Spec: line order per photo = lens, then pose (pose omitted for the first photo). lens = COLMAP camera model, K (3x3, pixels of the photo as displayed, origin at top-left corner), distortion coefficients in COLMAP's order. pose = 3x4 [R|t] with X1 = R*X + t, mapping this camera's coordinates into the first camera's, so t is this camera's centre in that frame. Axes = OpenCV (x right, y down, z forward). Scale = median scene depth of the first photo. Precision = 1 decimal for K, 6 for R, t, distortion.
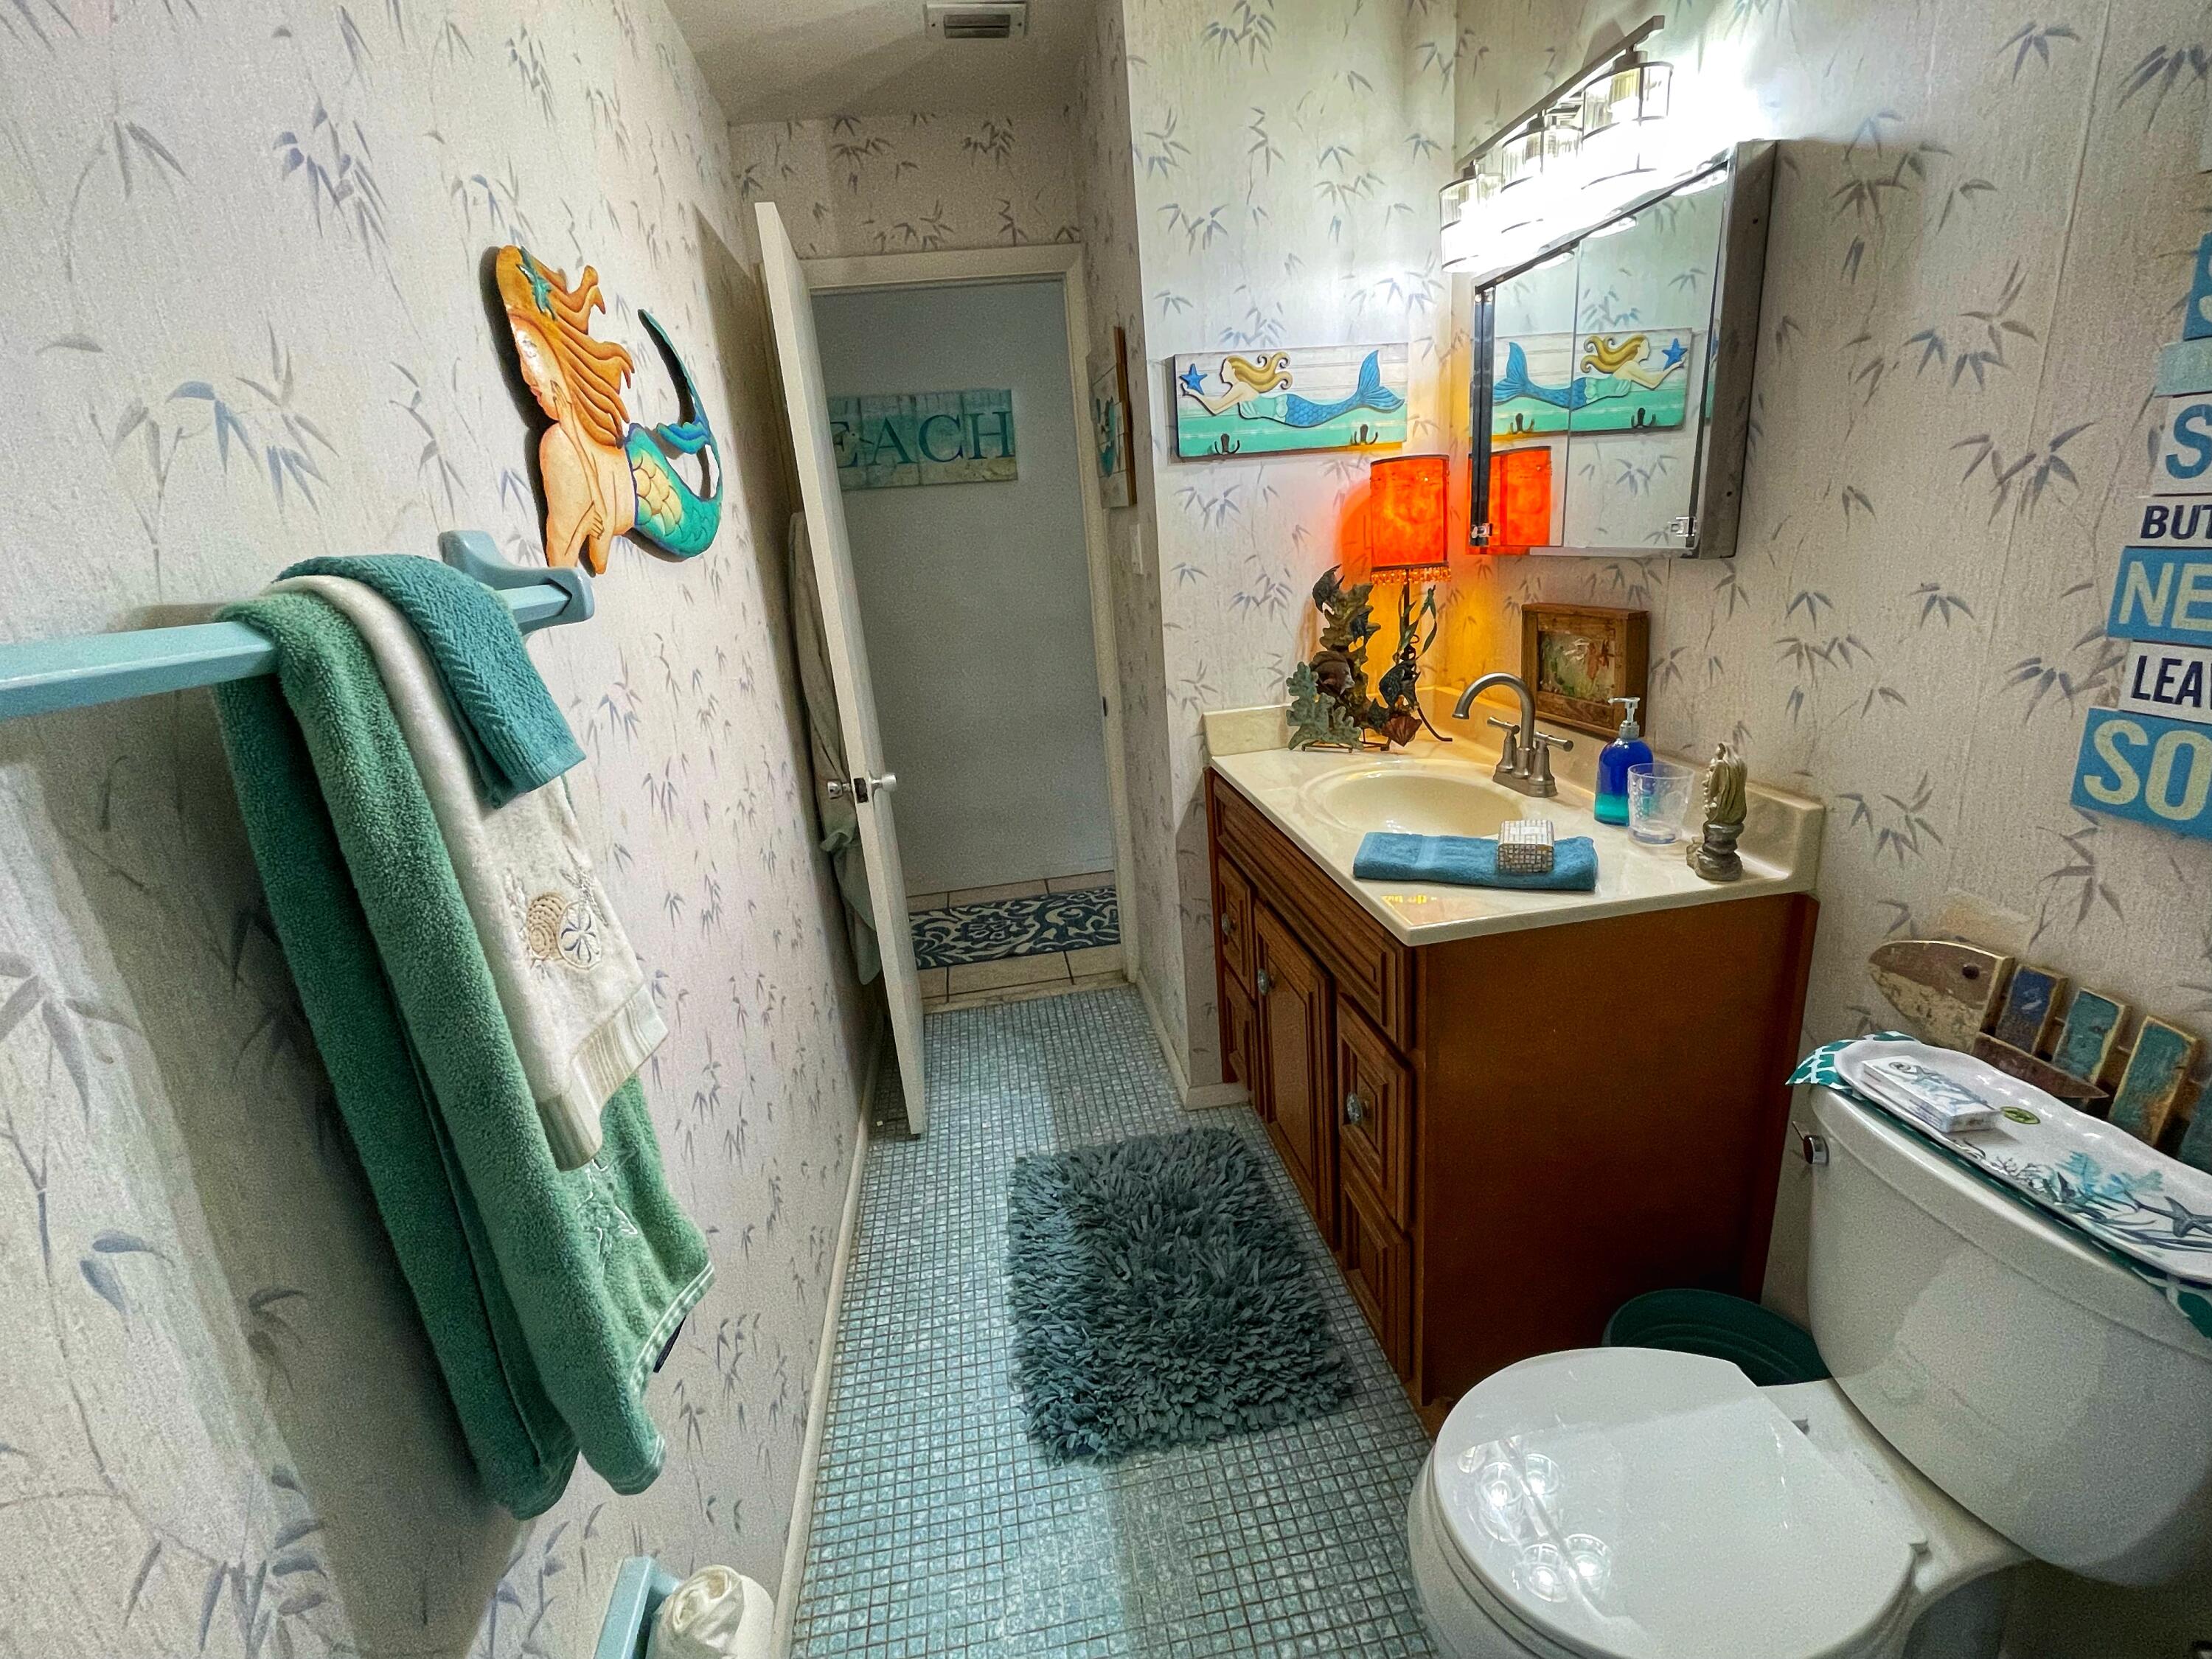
lens RADIAL K [[1008.3, 0, 1115.2], [0, 1008.3, 848.8], [0, 0, 1]] dist [0.002631, 0.000419]
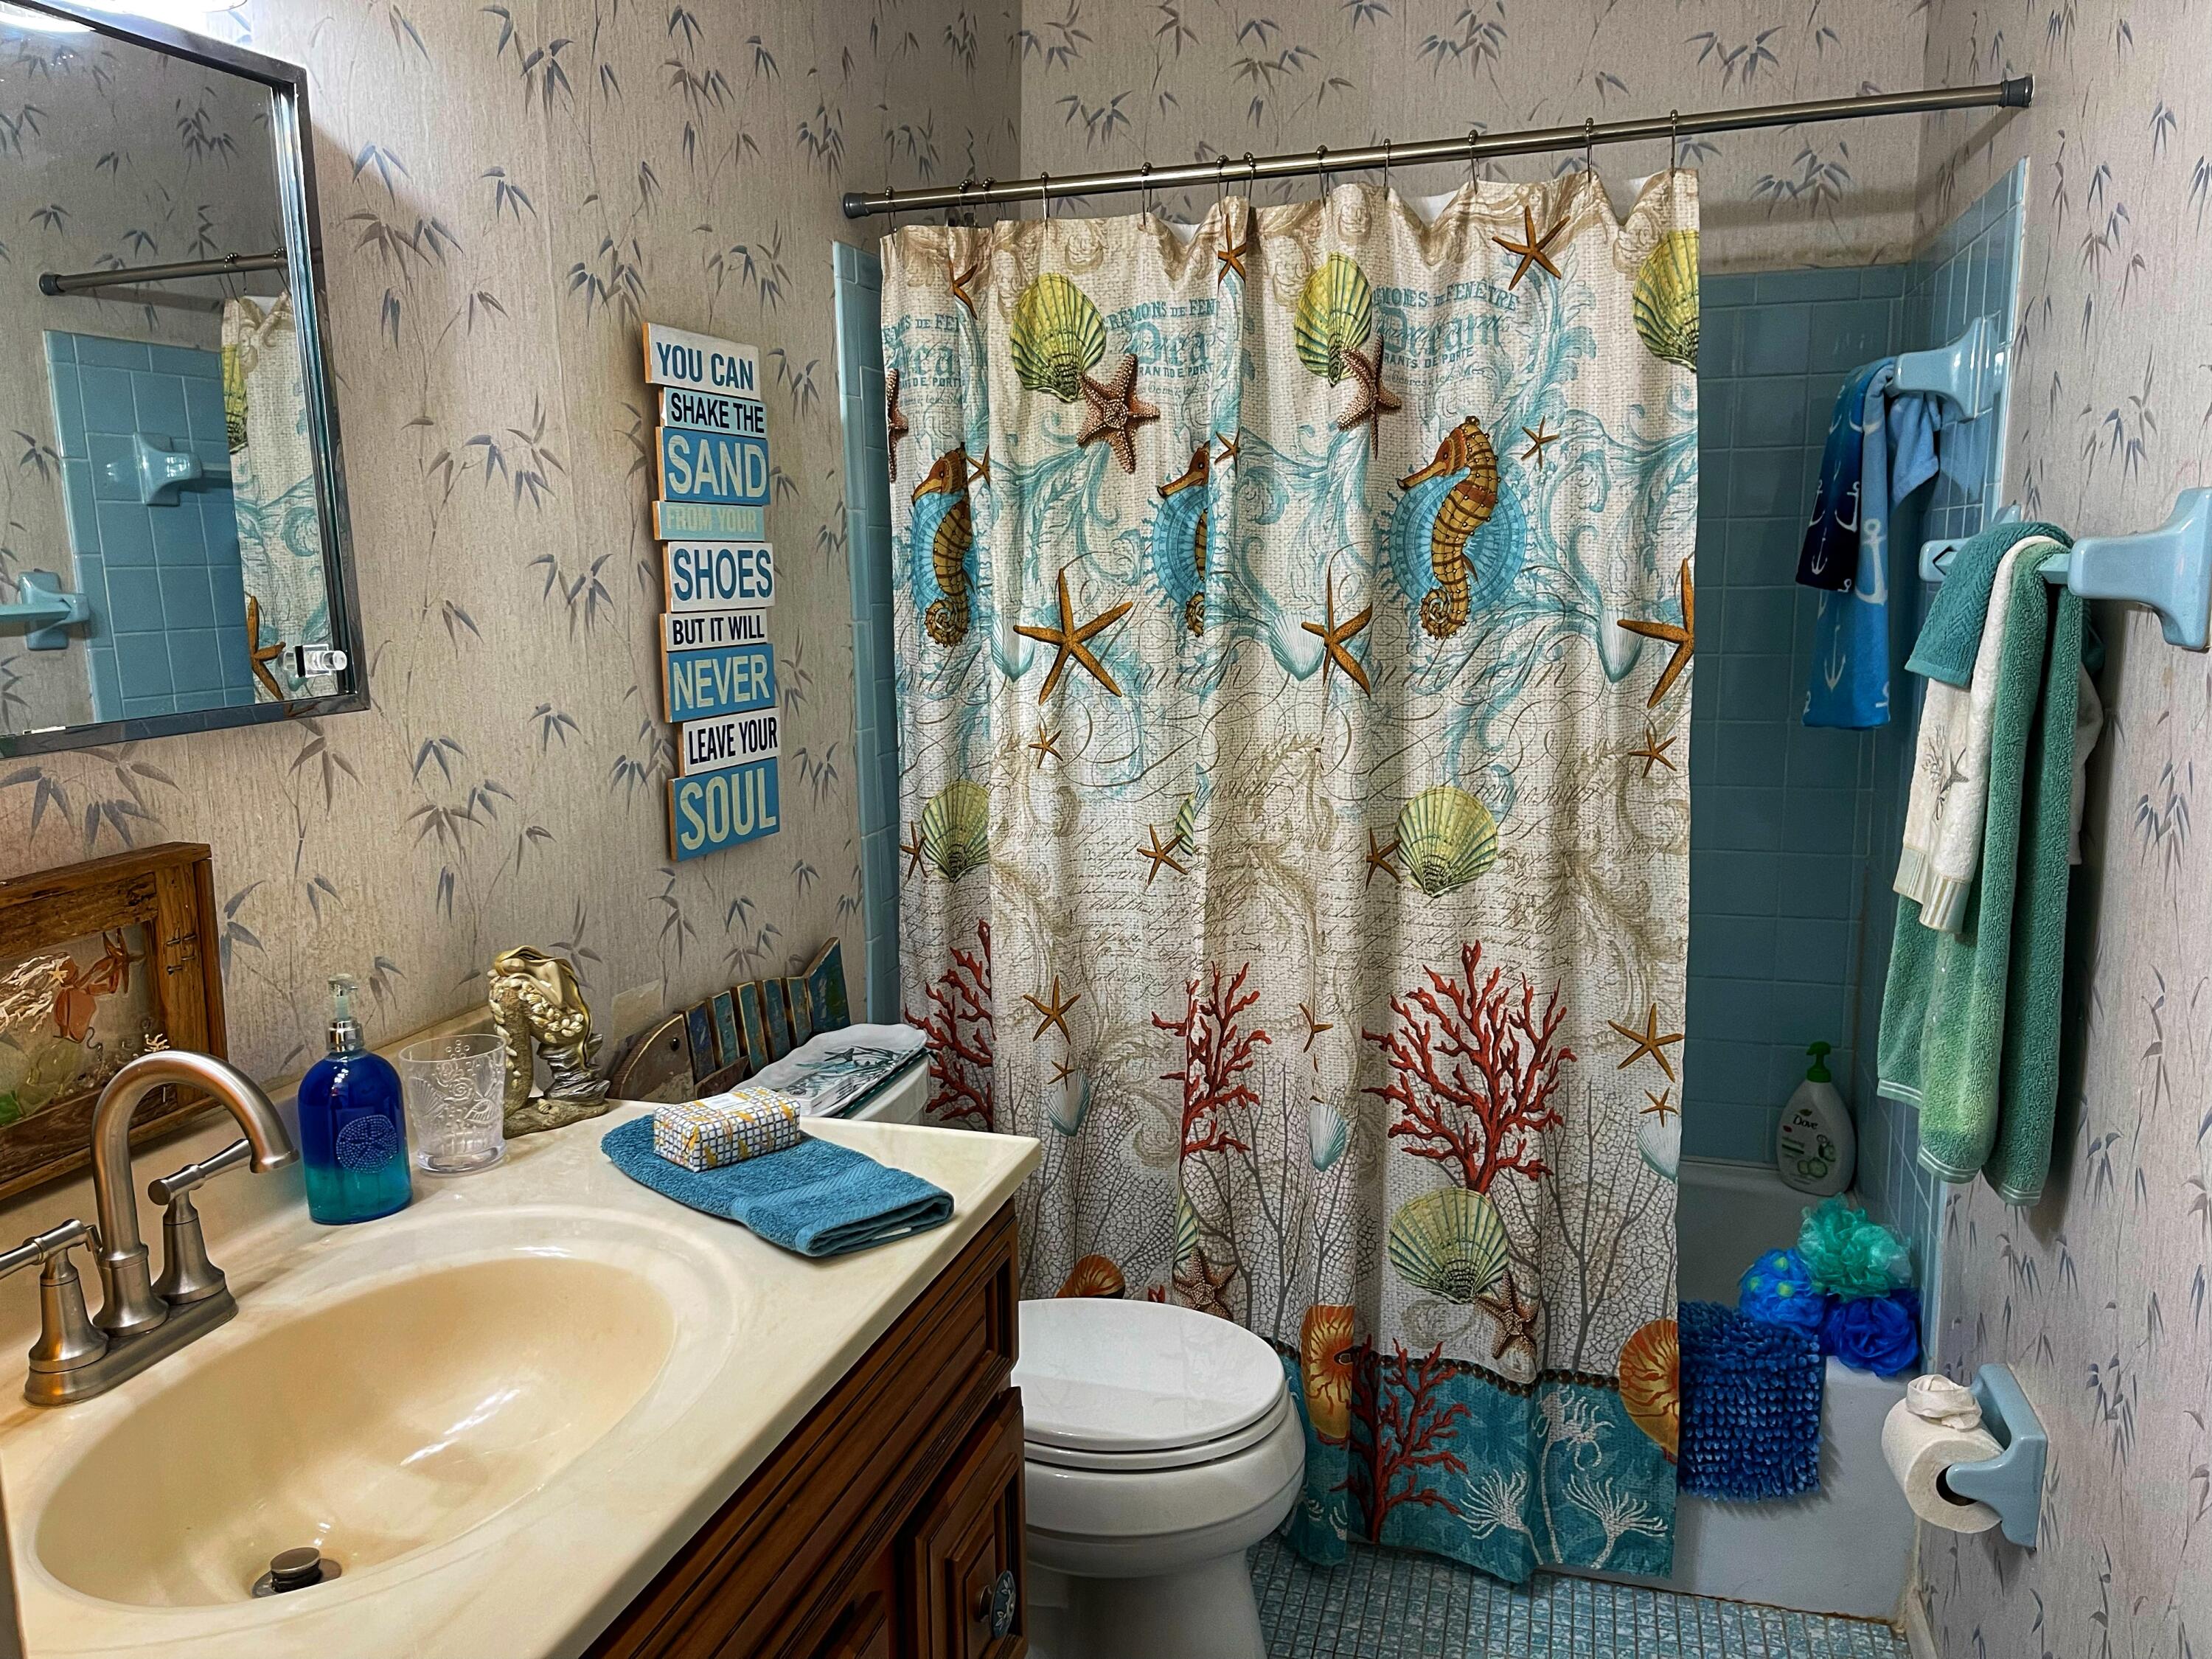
lens RADIAL K [[1696.6, 0, 1102.2], [0, 1696.6, 829.2], [0, 0, 1]] dist [0.016604, -0.005159]
pose [[-0.905089, 0.019918, 0.424755, -0.374026], [0.204699, 0.895952, 0.394168, -0.824452], [-0.372709, 0.443704, -0.814994, 2.622680]]
